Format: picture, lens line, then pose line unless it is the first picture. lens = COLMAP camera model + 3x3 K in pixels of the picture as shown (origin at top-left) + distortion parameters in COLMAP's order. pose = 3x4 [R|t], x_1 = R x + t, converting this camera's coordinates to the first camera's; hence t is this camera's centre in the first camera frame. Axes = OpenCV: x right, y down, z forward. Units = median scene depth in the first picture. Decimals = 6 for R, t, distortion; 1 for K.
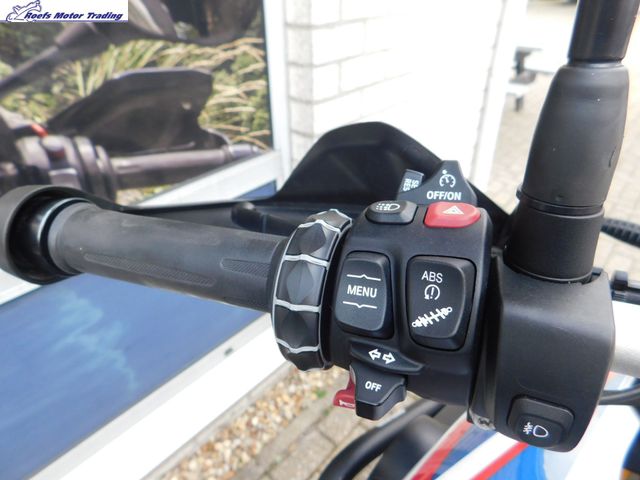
lens RADIAL K [[418.7, 0, 319.8], [0, 418.7, 239.1], [0, 0, 1]] dist [-0.031823, 0.027035]
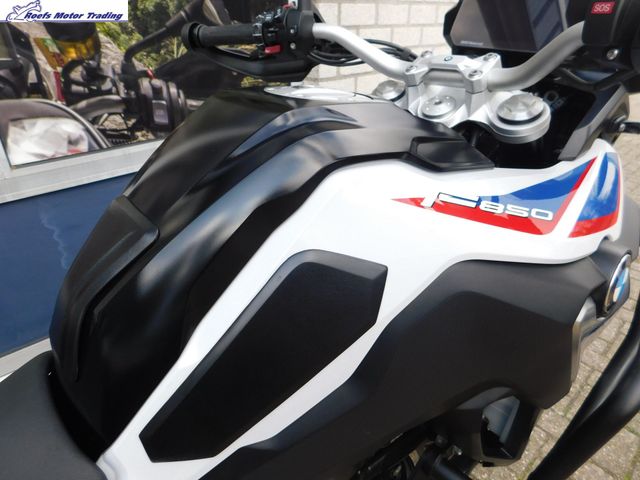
lens RADIAL K [[418.7, 0, 321.6], [0, 418.7, 240.3], [0, 0, 1]] dist [-0.031823, 0.027035]
pose [[0.994850, 0.063569, -0.078951, 0.219121], [-0.069148, 0.995143, -0.070062, 0.499615], [0.074114, 0.075160, 0.994413, -0.626030]]
